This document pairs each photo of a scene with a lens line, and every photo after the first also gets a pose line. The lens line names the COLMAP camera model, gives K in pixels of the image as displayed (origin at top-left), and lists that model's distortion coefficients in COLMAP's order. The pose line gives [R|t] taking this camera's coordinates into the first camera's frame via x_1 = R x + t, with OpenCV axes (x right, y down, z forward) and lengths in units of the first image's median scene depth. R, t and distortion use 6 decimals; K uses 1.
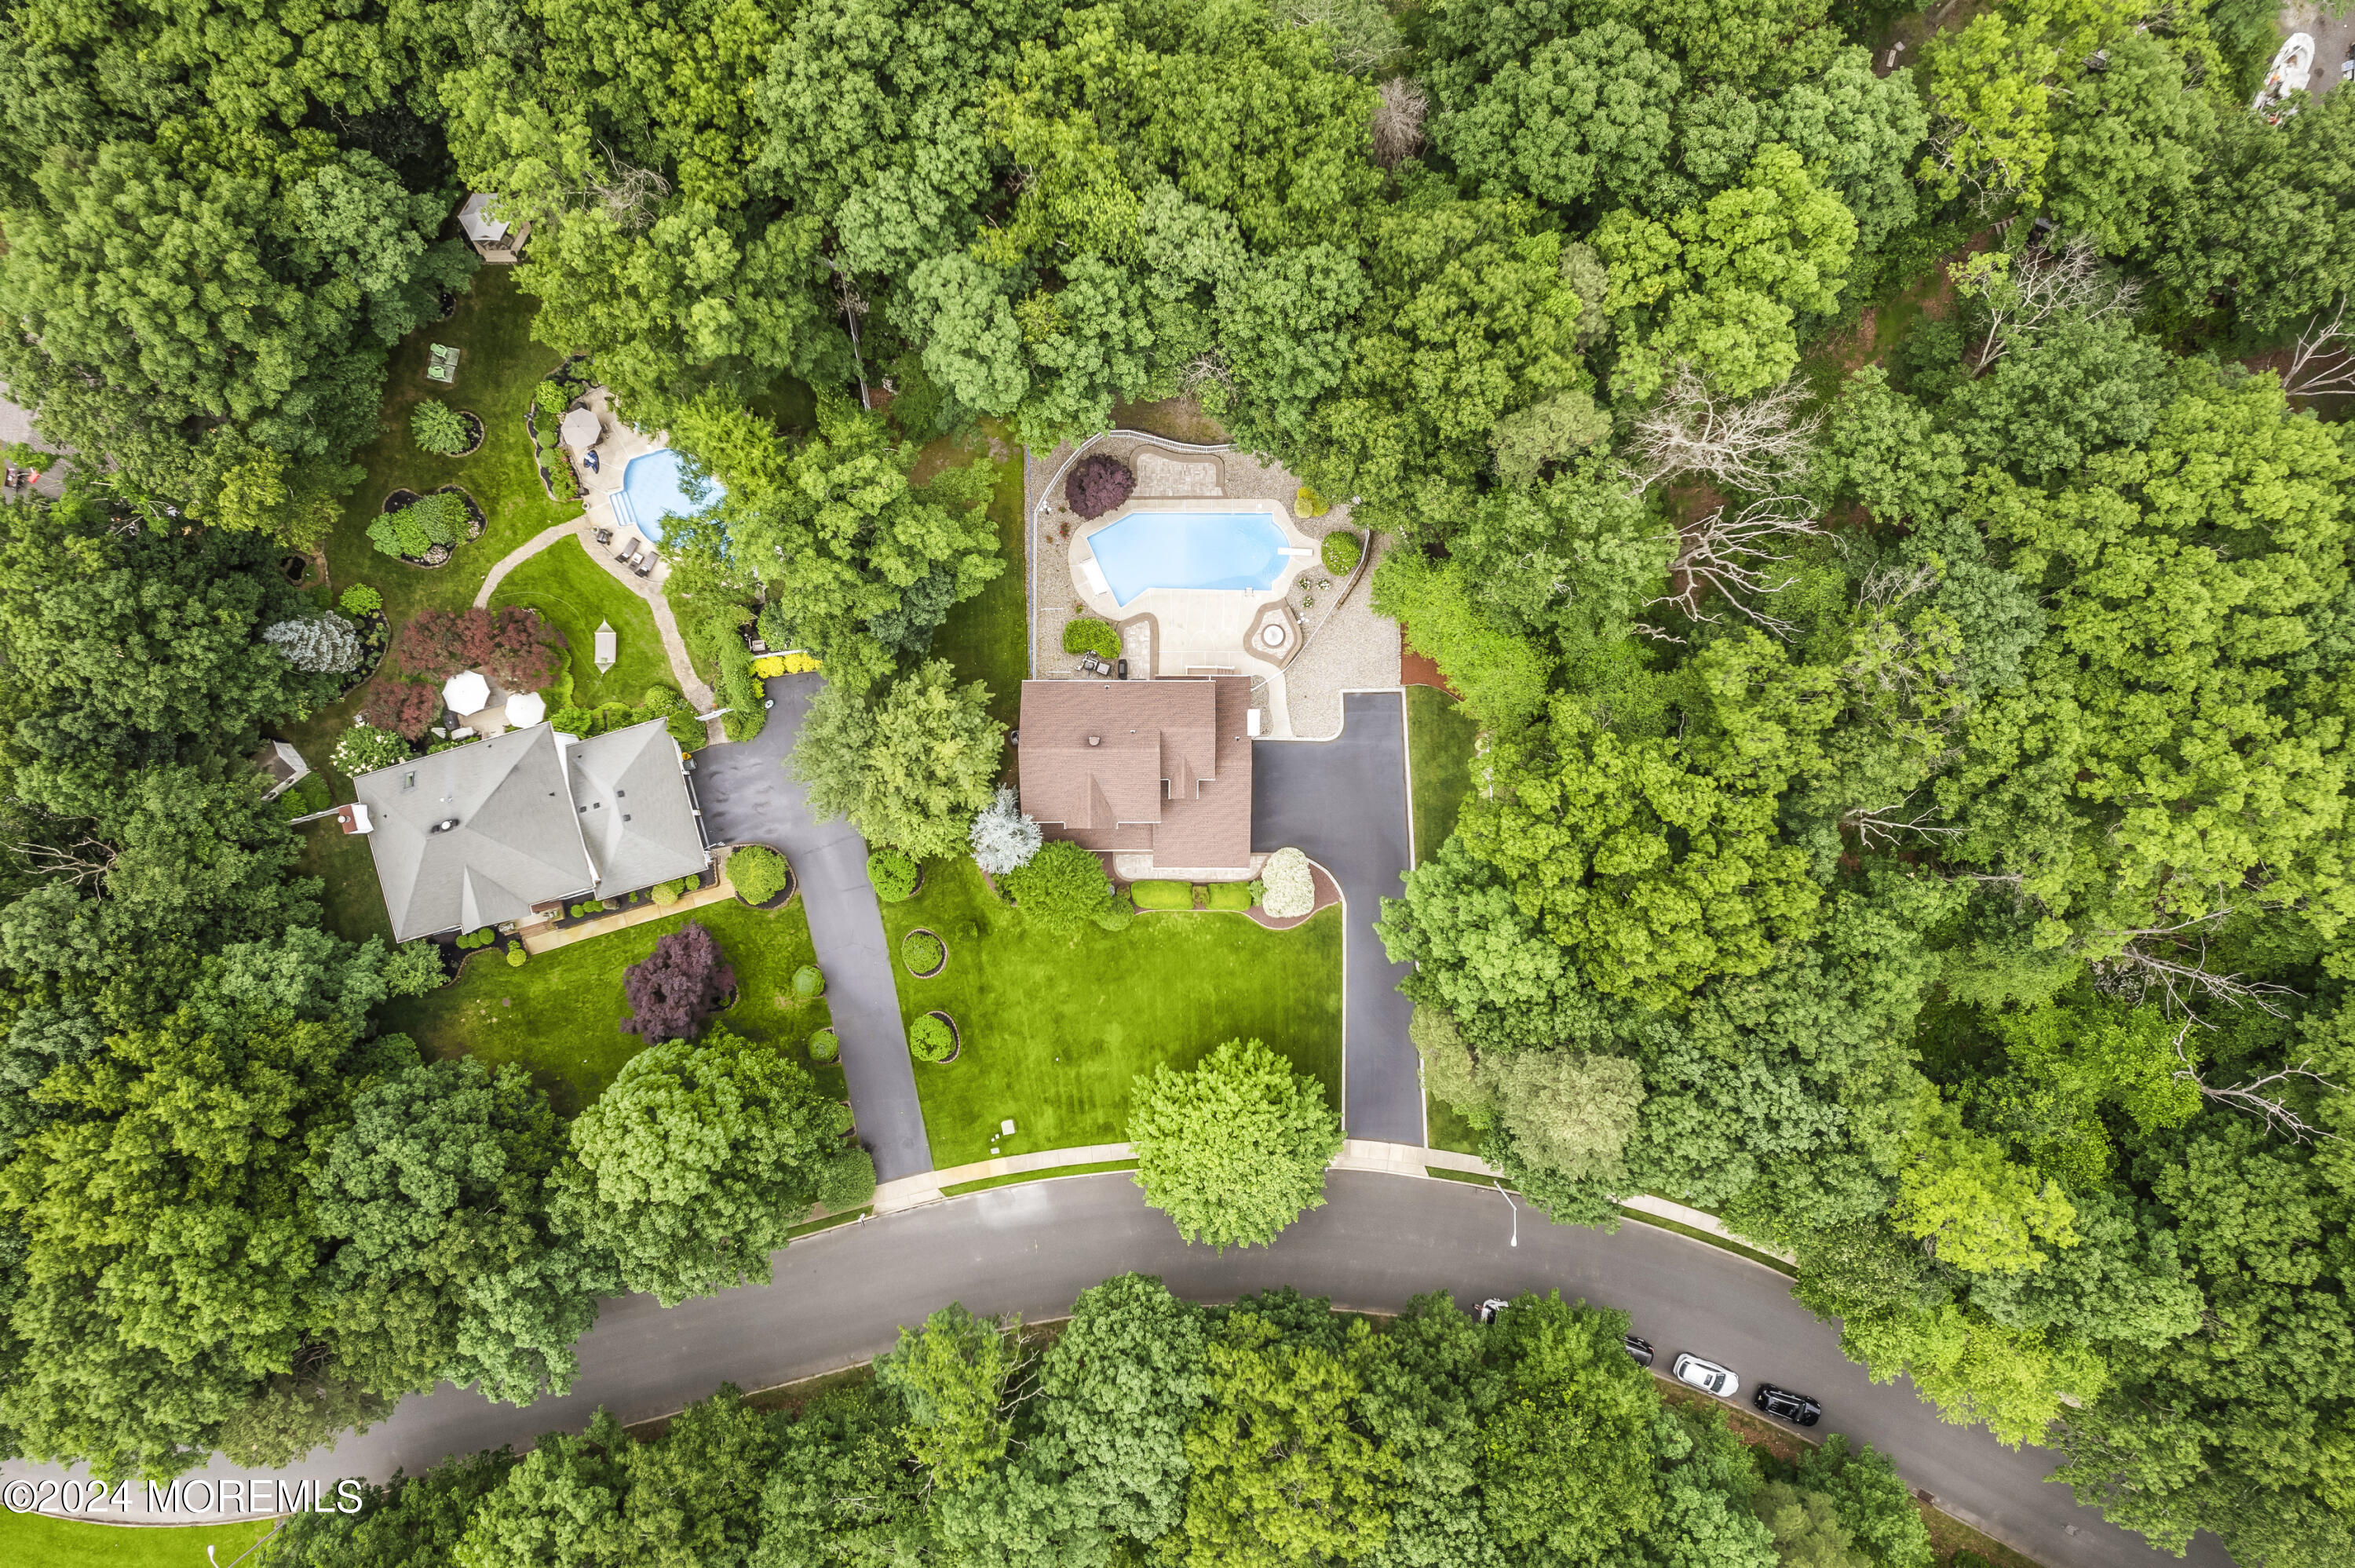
lens RADIAL K [[1495.2, 0, 1177.5], [0, 1495.2, 784.0], [0, 0, 1]] dist [-0.115158, 0.133872]
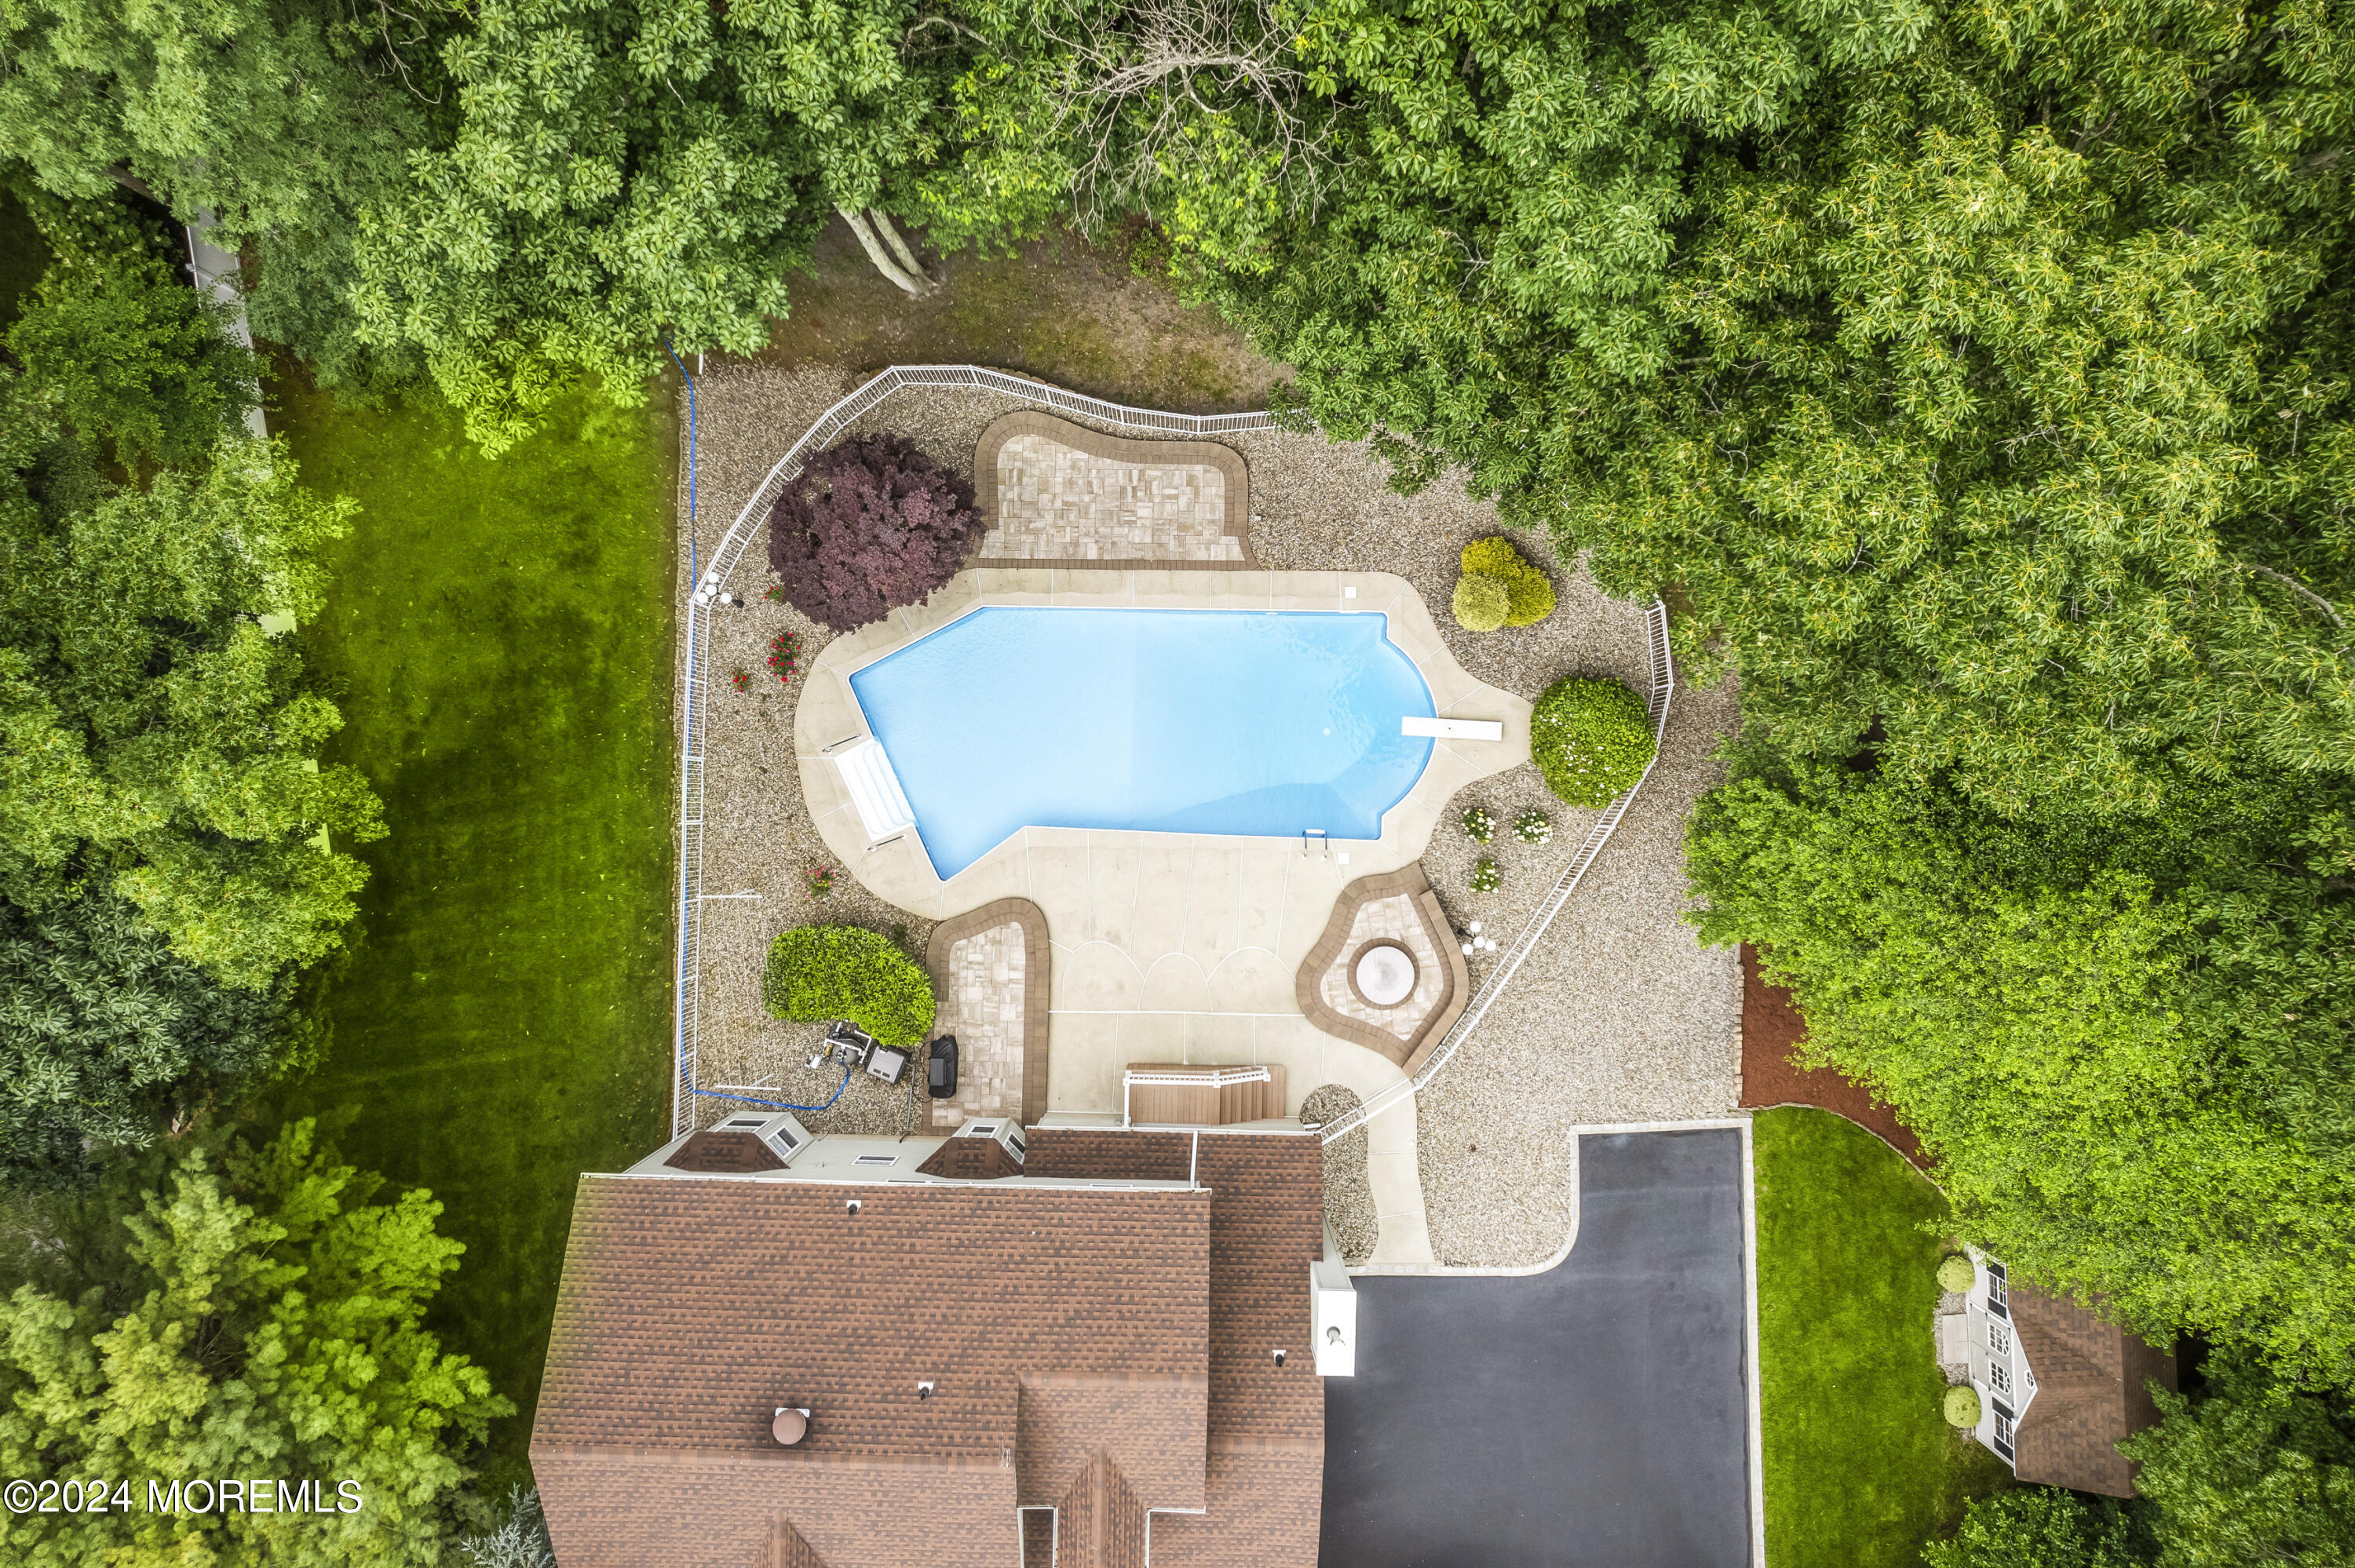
lens RADIAL K [[1512.7, 0, 1163.5], [0, 1512.7, 778.7], [0, 0, 1]] dist [-0.072337, 0.064137]
pose [[0.999821, 0.015096, -0.011382, 0.016797], [-0.015091, 0.999886, 0.000485, -0.143343], [0.011388, -0.000313, 0.999935, 0.652612]]
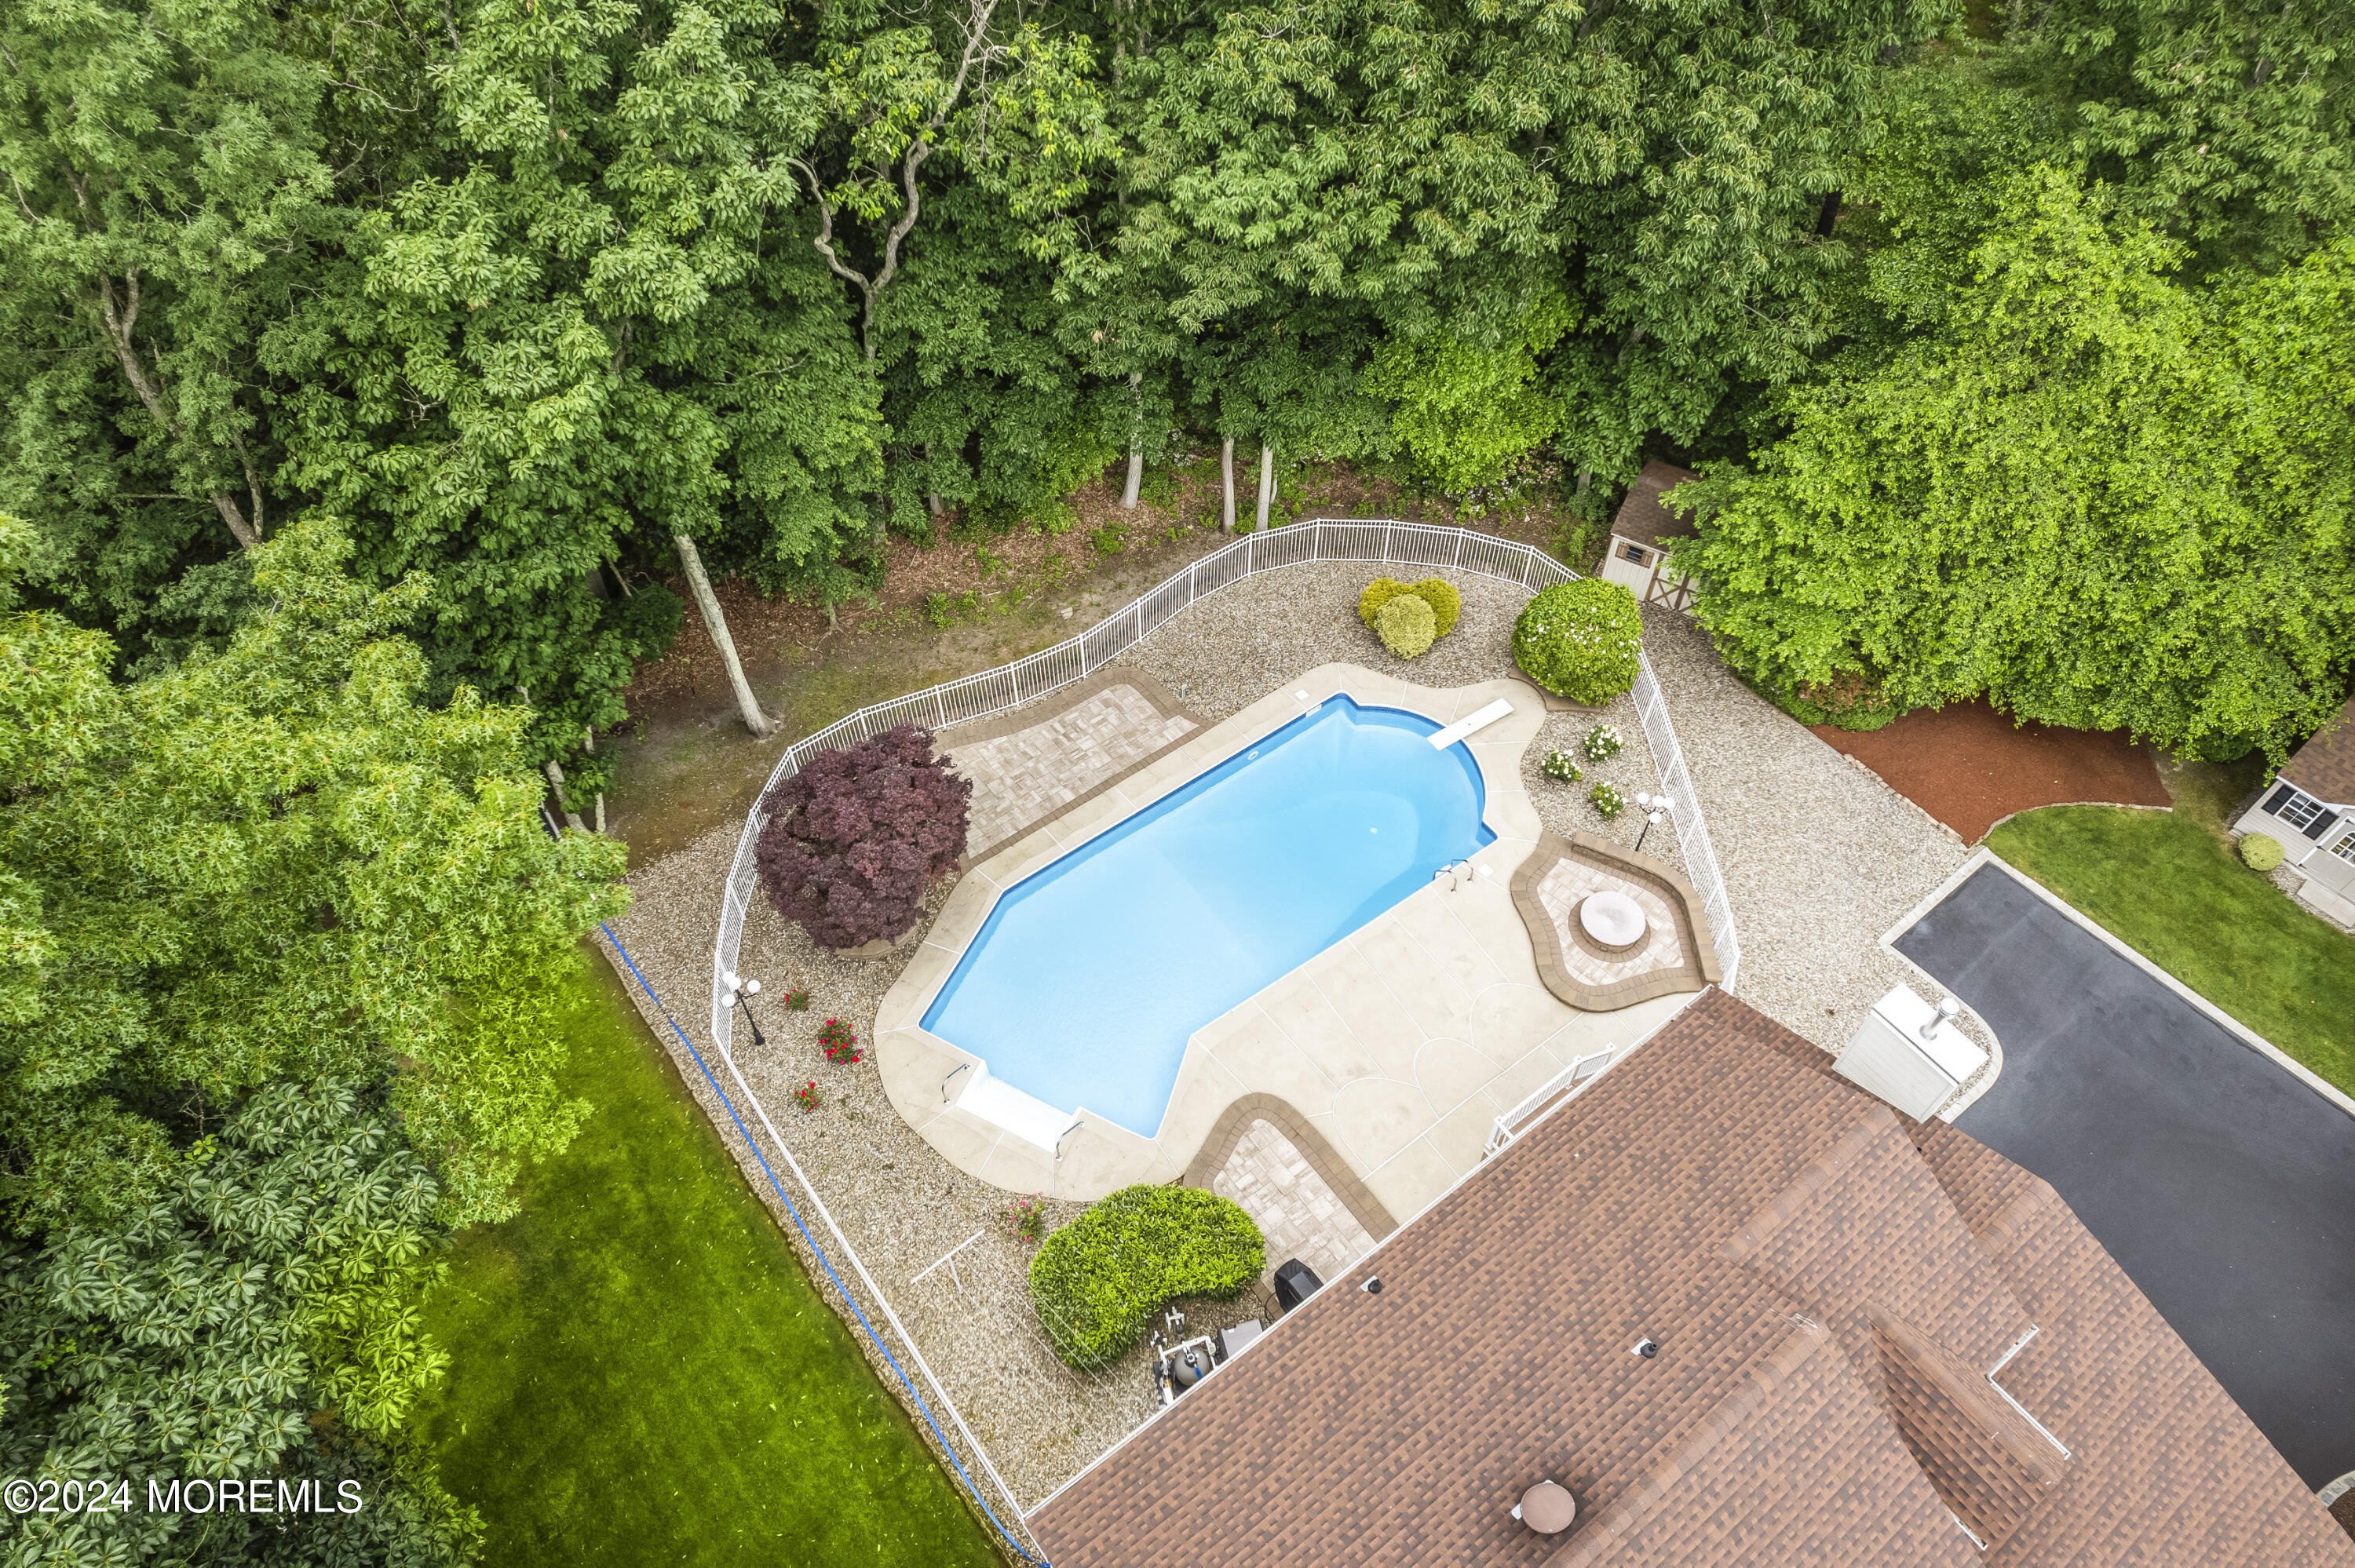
lens RADIAL K [[1512.7, 0, 1163.5], [0, 1512.7, 778.7], [0, 0, 1]] dist [-0.072337, 0.064137]
pose [[0.801808, -0.470466, 0.368463, -0.108857], [0.597552, 0.637309, -0.486589, -0.022961], [-0.005901, 0.610327, 0.792127, 0.737013]]
